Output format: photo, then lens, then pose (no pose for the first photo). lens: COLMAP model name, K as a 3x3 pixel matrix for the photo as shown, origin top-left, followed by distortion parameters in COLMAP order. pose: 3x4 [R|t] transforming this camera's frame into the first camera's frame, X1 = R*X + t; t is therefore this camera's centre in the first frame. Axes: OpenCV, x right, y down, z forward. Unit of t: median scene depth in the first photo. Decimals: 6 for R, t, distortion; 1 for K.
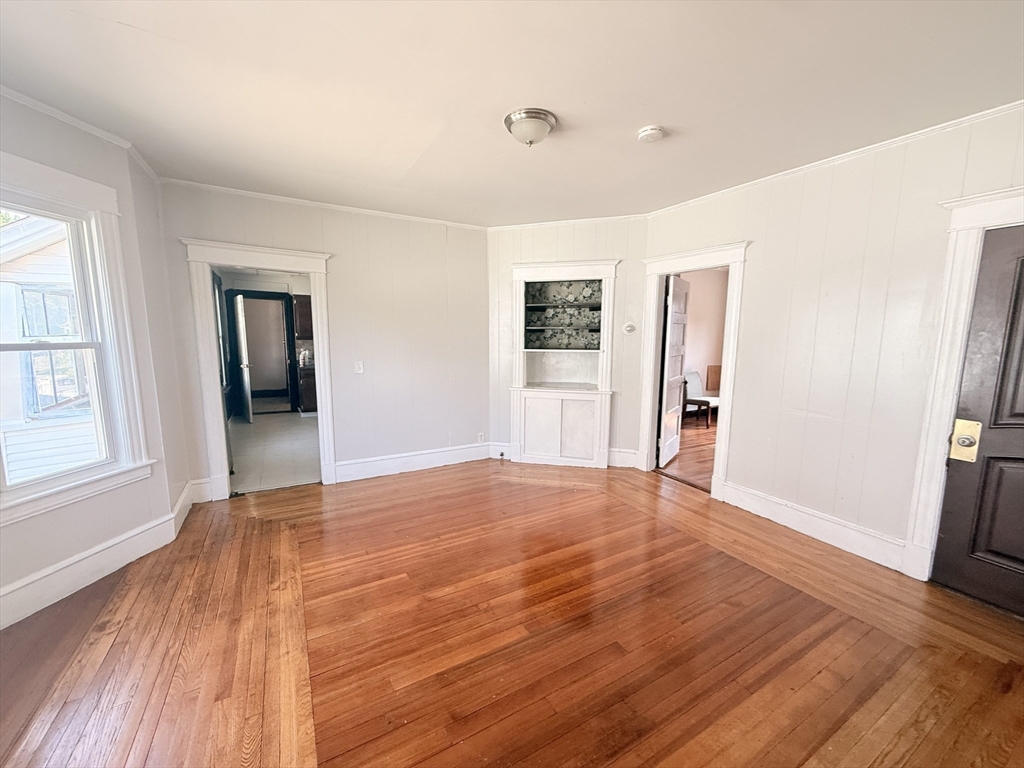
lens RADIAL K [[410.6, 0, 513.7], [0, 410.6, 388.2], [0, 0, 1]] dist [-0.001728, 0.000413]
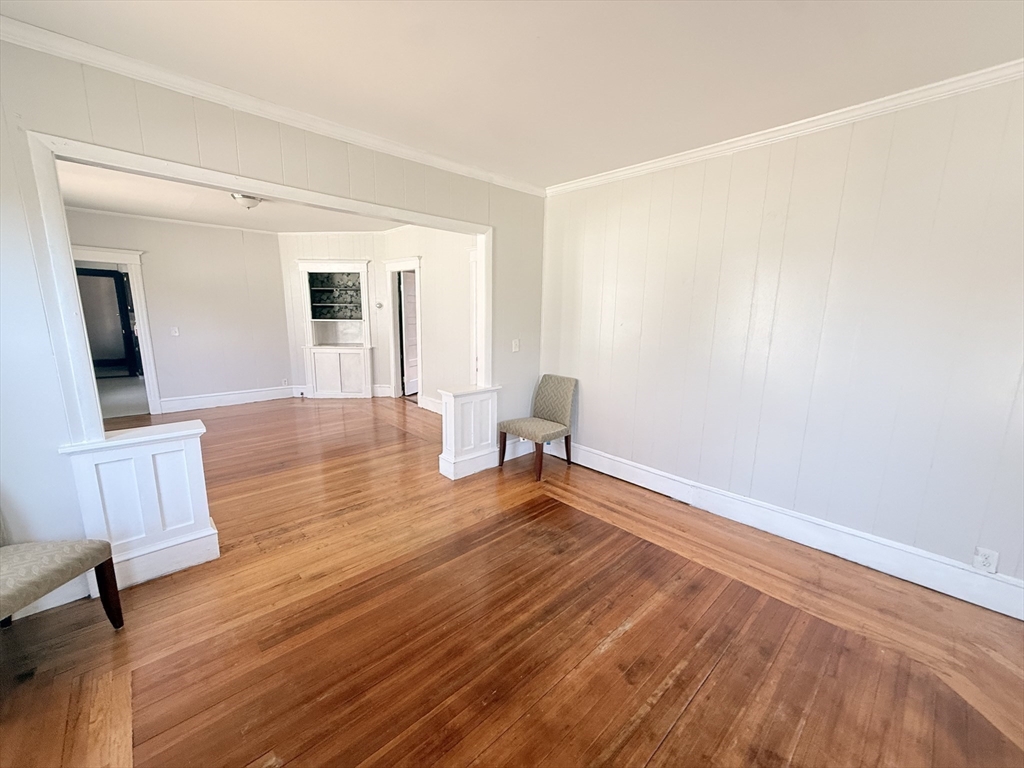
lens RADIAL K [[410.6, 0, 512.9], [0, 410.6, 382.6], [0, 0, 1]] dist [-0.001728, 0.000413]
pose [[0.971841, -0.034656, 0.233074, 0.369734], [0.023906, 0.998523, 0.048792, 0.073898], [-0.234420, -0.041846, 0.971234, -0.578672]]
